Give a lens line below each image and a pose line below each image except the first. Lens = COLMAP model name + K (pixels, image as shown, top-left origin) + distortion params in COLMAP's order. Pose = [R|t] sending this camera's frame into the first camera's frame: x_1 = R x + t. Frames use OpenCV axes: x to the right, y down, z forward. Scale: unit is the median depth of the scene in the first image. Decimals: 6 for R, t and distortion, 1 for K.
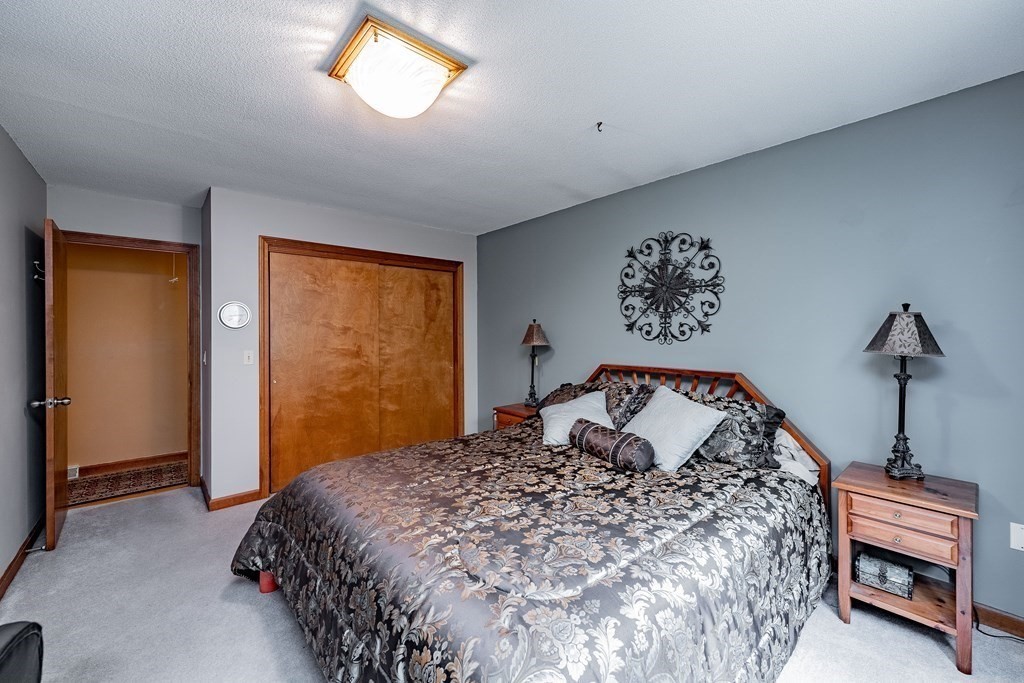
lens RADIAL K [[417.0, 0, 516.8], [0, 417.0, 333.9], [0, 0, 1]] dist [-0.002735, 0.000098]
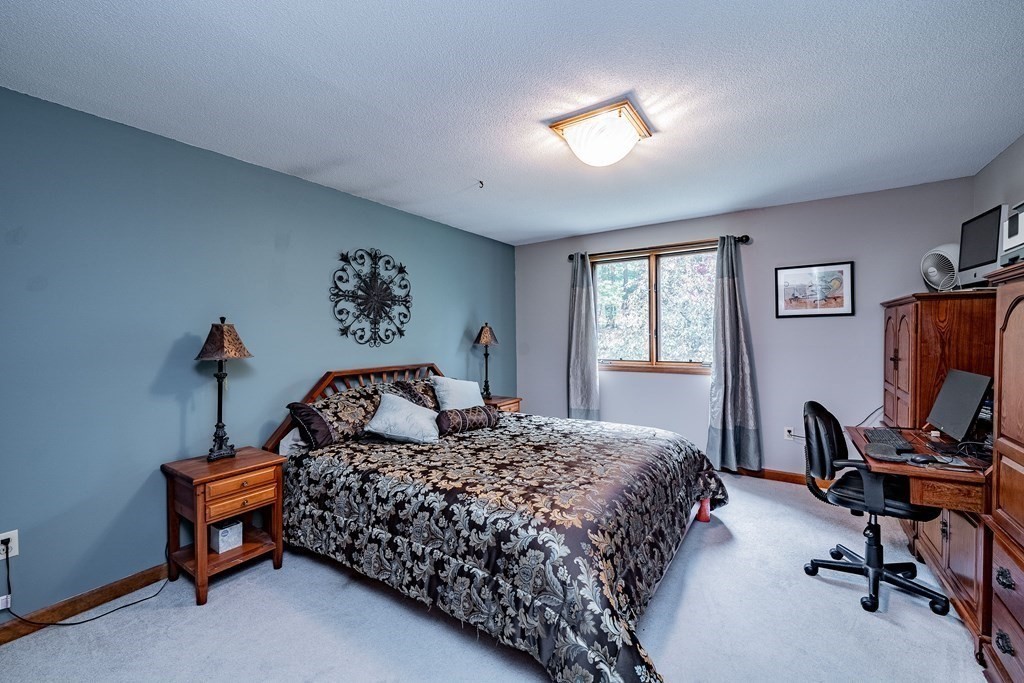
lens RADIAL K [[417.0, 0, 516.0], [0, 417.0, 338.6], [0, 0, 1]] dist [-0.002735, 0.000098]
pose [[-0.265751, -0.005957, 0.964023, -0.844447], [0.014650, 0.999840, 0.010216, -0.003833], [-0.963930, 0.016838, -0.265621, 0.926369]]
